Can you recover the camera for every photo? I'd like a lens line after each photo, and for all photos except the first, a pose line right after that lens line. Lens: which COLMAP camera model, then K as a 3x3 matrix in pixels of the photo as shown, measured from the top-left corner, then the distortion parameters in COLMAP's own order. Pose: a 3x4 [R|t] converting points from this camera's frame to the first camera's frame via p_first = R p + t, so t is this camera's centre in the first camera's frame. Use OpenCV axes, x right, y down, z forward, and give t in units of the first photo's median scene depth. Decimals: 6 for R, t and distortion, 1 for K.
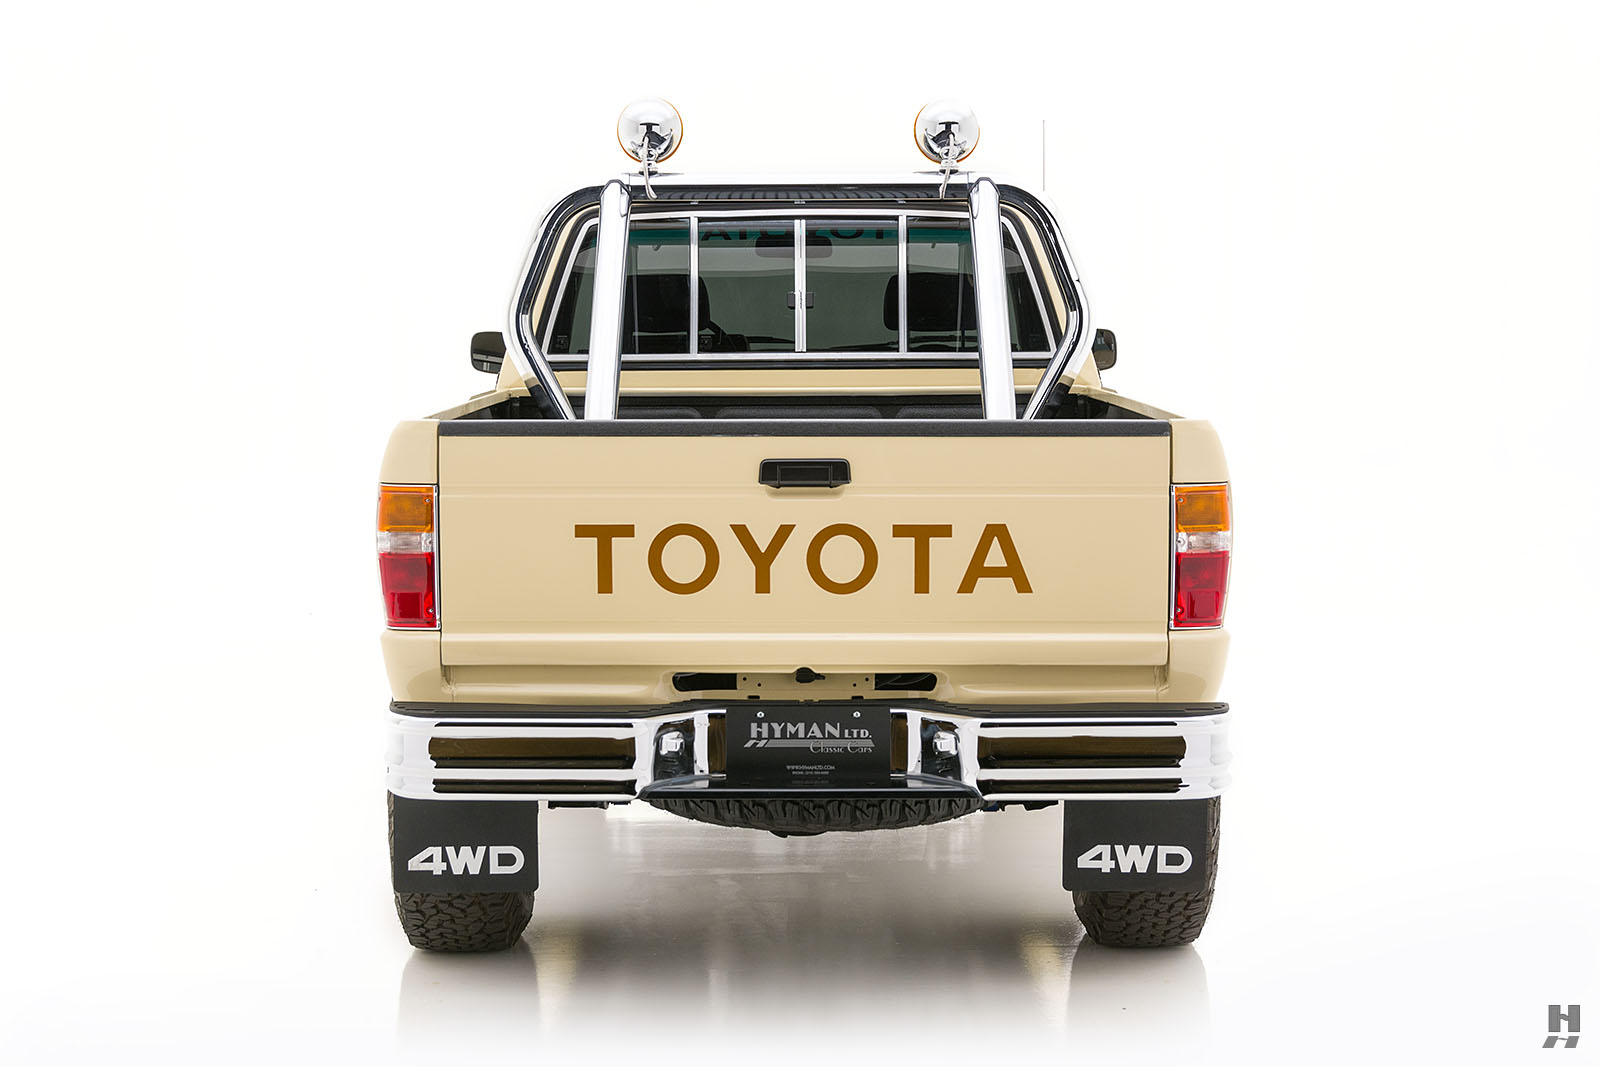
lens RADIAL K [[2996.2, 0, 929.8], [0, 2996.2, 535.2], [0, 0, 1]] dist [-0.031204, -0.105529]
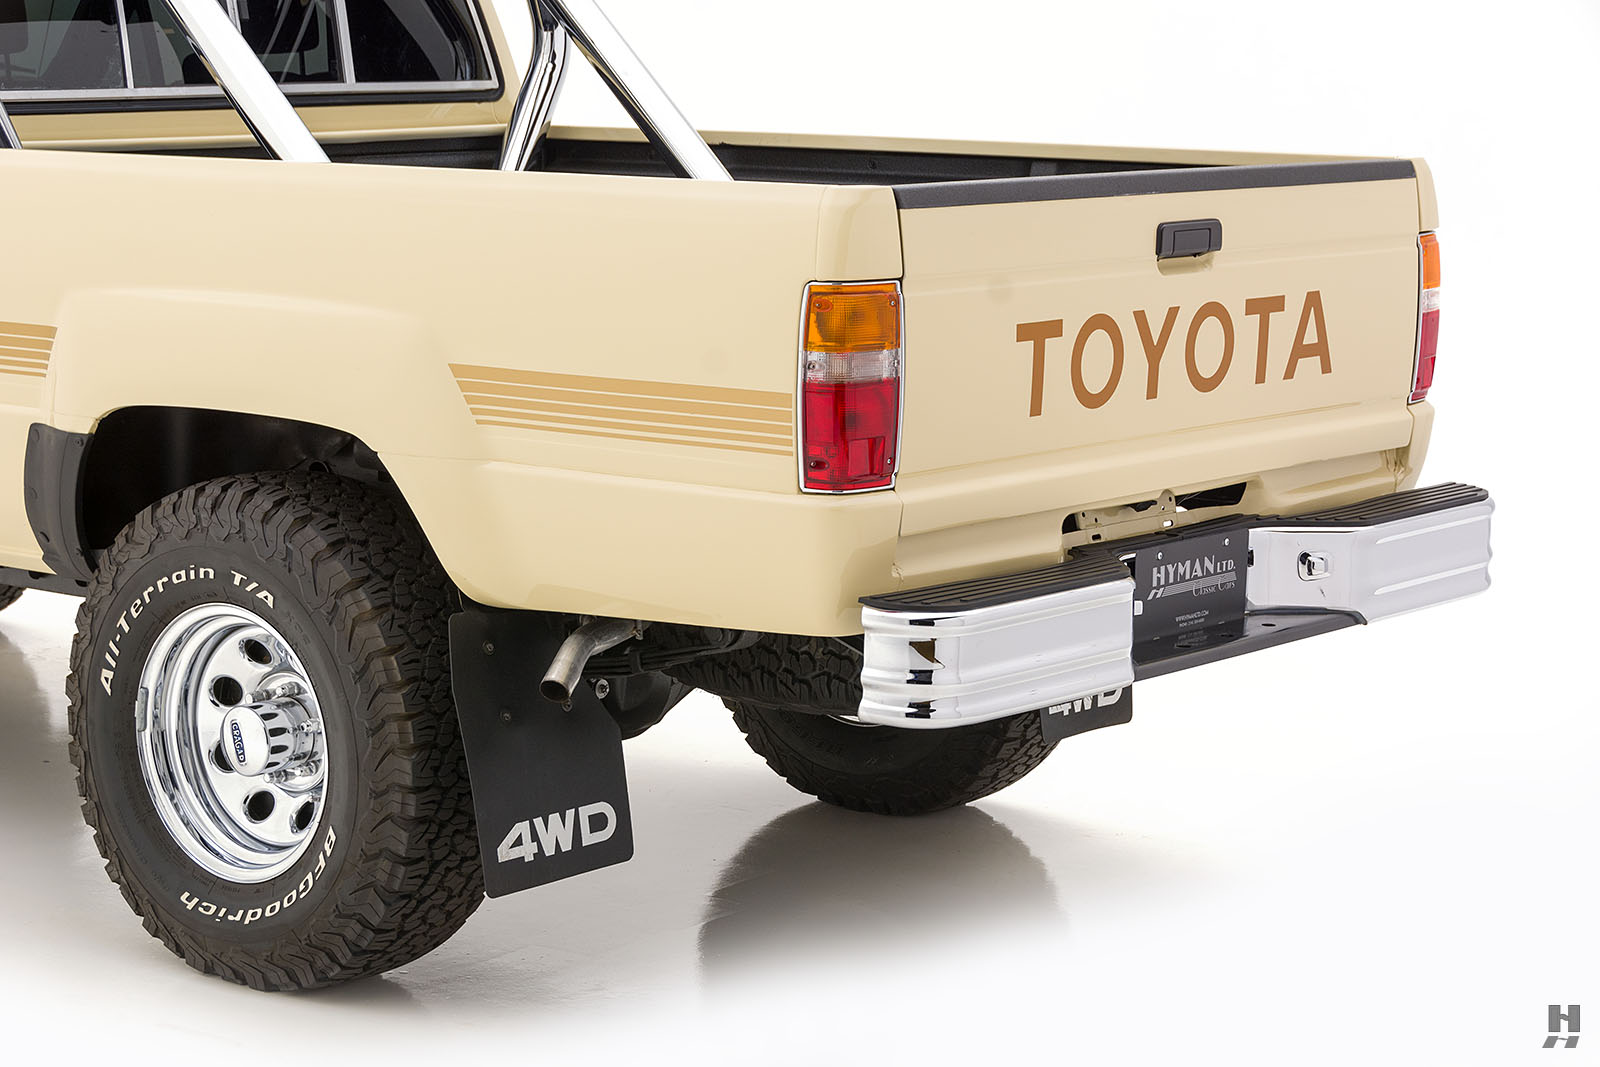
lens RADIAL K [[3523.1, 0, 800.0], [0, 3523.1, 533.5], [0, 0, 1]] dist [-0.187681, 0.454252]
pose [[0.645996, -0.108205, 0.755633, -0.797356], [0.054253, 0.993907, 0.095944, -0.037502], [-0.761410, -0.020985, 0.647930, 0.483824]]
